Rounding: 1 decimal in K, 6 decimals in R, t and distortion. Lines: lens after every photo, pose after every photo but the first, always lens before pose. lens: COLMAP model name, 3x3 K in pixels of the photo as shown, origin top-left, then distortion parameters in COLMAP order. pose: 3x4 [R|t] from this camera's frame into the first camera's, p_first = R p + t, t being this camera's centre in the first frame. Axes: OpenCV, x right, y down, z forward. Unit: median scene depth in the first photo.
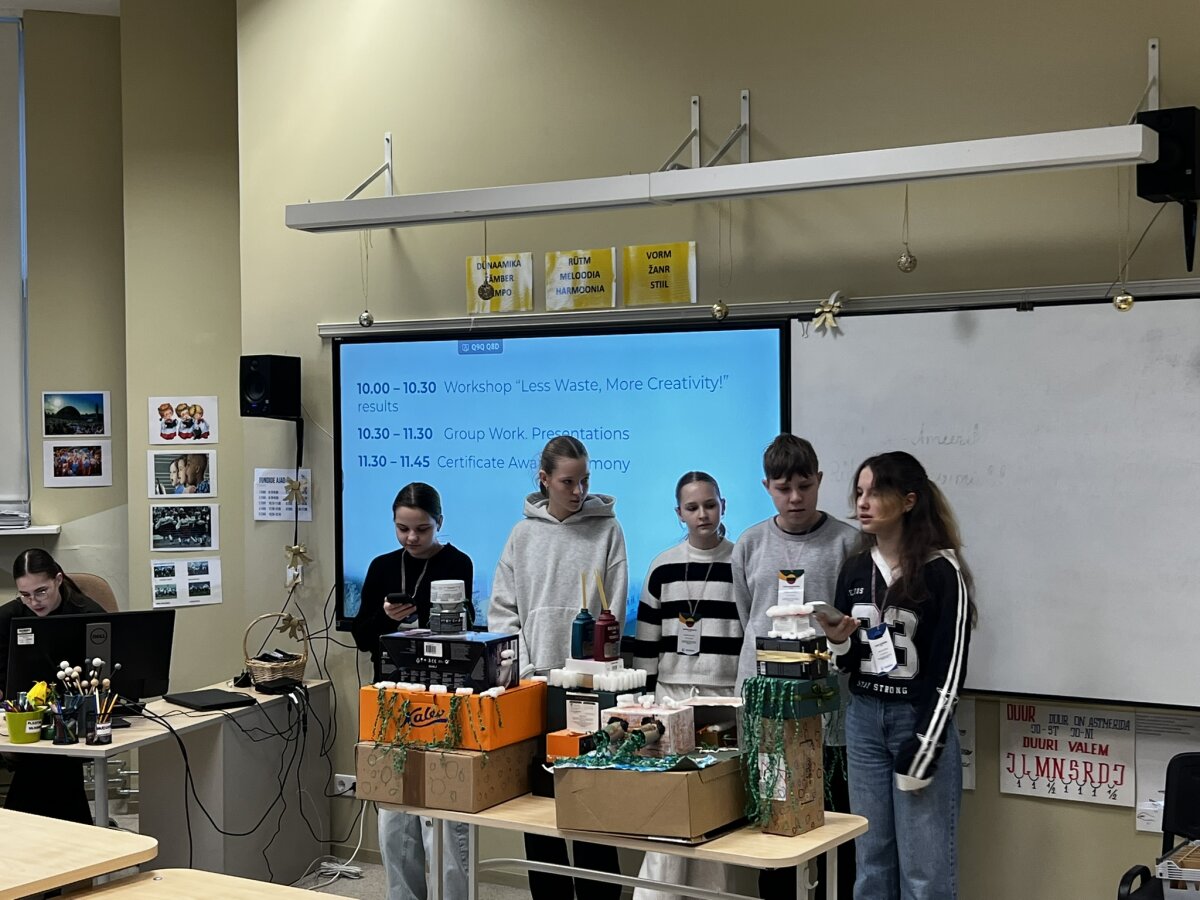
lens RADIAL K [[1710.3, 0, 600.7], [0, 1710.3, 447.1], [0, 0, 1]] dist [0.141088, 0.000000]
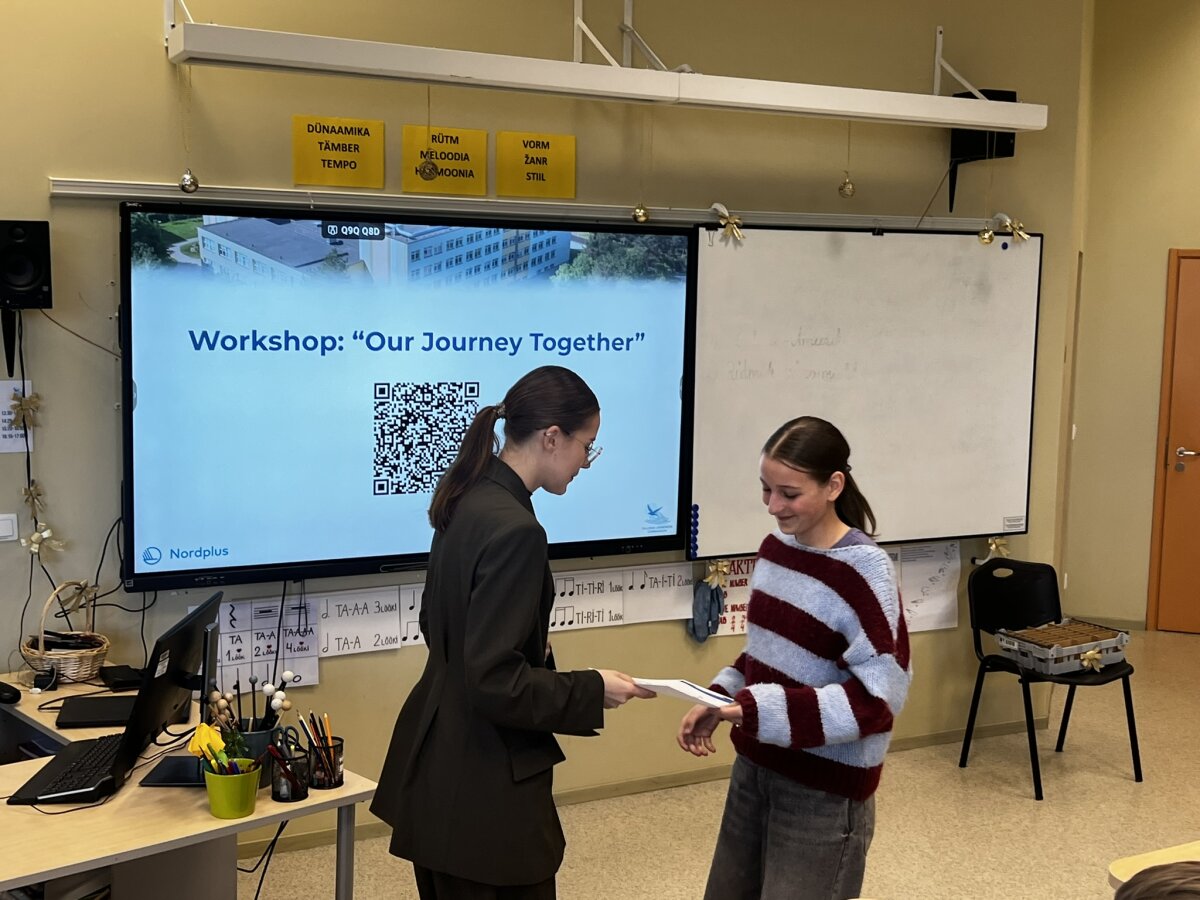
lens RADIAL K [[1552.9, 0, 603.6], [0, 1552.9, 462.3], [0, 0, 1]] dist [0.102617, 0.000000]
pose [[0.501322, -0.090015, 0.860566, -0.688739], [-0.016337, 0.993412, 0.113428, -0.035138], [-0.865107, -0.070923, 0.496548, 0.512652]]
